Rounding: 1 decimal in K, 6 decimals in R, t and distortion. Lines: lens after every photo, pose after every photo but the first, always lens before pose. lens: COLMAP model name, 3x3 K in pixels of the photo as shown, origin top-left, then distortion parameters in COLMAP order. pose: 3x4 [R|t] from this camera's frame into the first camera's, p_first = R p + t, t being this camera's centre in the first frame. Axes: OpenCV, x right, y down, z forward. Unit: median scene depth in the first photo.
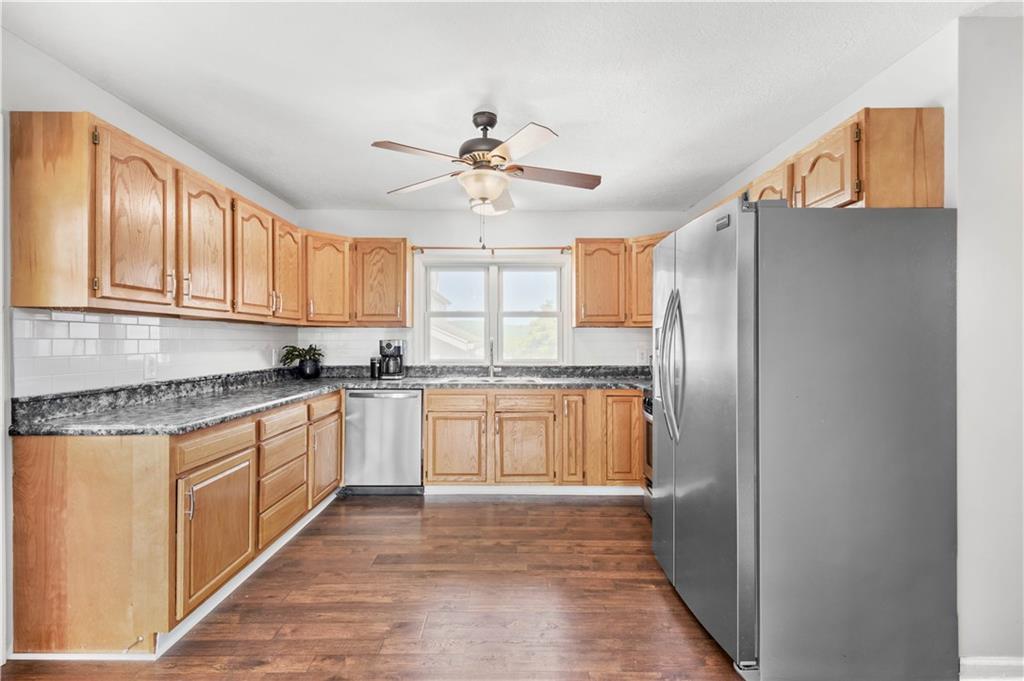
lens RADIAL K [[464.5, 0, 503.6], [0, 464.5, 339.9], [0, 0, 1]] dist [0.013736, -0.001879]
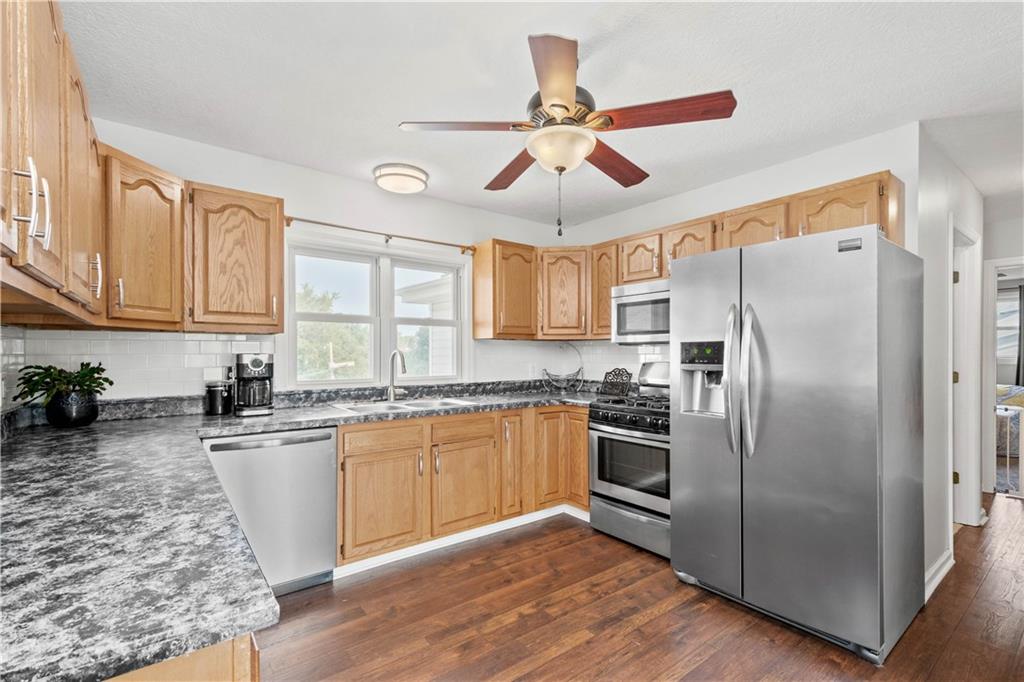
lens RADIAL K [[464.5, 0, 511.6], [0, 464.5, 351.7], [0, 0, 1]] dist [0.013736, -0.001879]
pose [[0.790550, 0.001234, 0.612396, -0.358902], [-0.001708, 0.999999, 0.000190, -0.003246], [-0.612395, -0.001196, 0.790551, 0.278566]]
